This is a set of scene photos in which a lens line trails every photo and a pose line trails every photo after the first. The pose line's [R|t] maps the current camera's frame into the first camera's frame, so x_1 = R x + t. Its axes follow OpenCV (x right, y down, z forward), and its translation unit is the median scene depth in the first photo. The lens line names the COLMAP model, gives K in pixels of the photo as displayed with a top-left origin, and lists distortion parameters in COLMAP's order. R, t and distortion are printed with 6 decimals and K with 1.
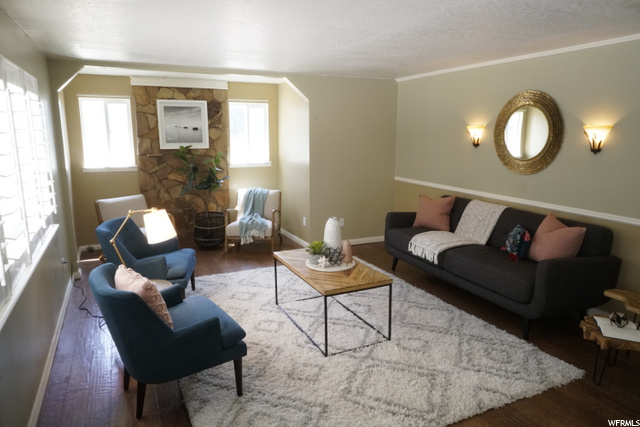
lens RADIAL K [[434.0, 0, 318.0], [0, 434.0, 215.5], [0, 0, 1]] dist [-0.007585, 0.011001]
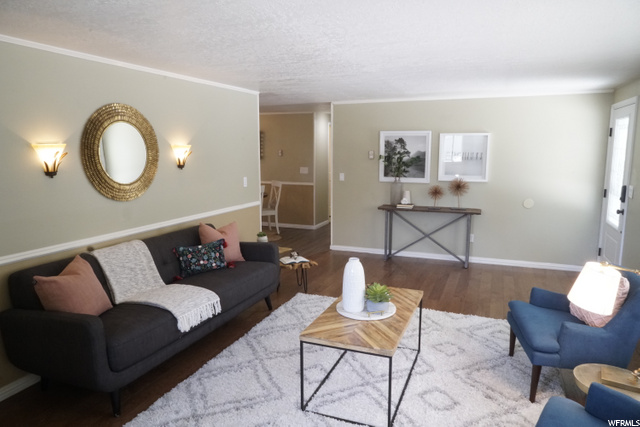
lens RADIAL K [[434.0, 0, 320.5], [0, 434.0, 217.7], [0, 0, 1]] dist [-0.007585, 0.011001]
pose [[-0.674166, -0.104886, 0.731095, -0.291122], [0.159378, 0.945884, 0.282668, -0.172618], [-0.721179, 0.307086, -0.620966, 0.897886]]
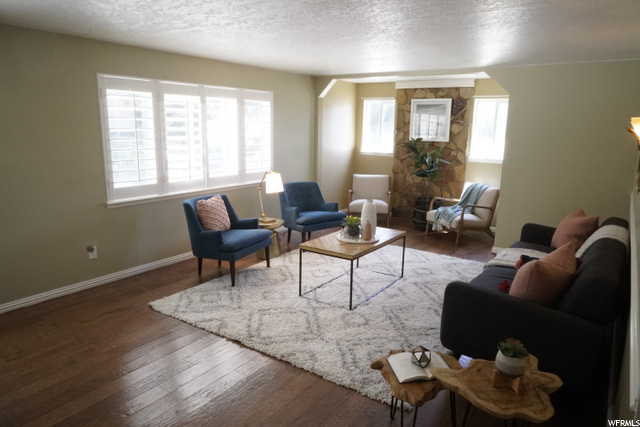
lens RADIAL K [[434.0, 0, 320.5], [0, 434.0, 210.1], [0, 0, 1]] dist [-0.007585, 0.011001]
pose [[0.506556, 0.175625, -0.844131, 0.571061], [-0.185217, 0.978344, 0.092401, -0.029410], [0.842078, 0.109541, 0.528115, 0.179120]]
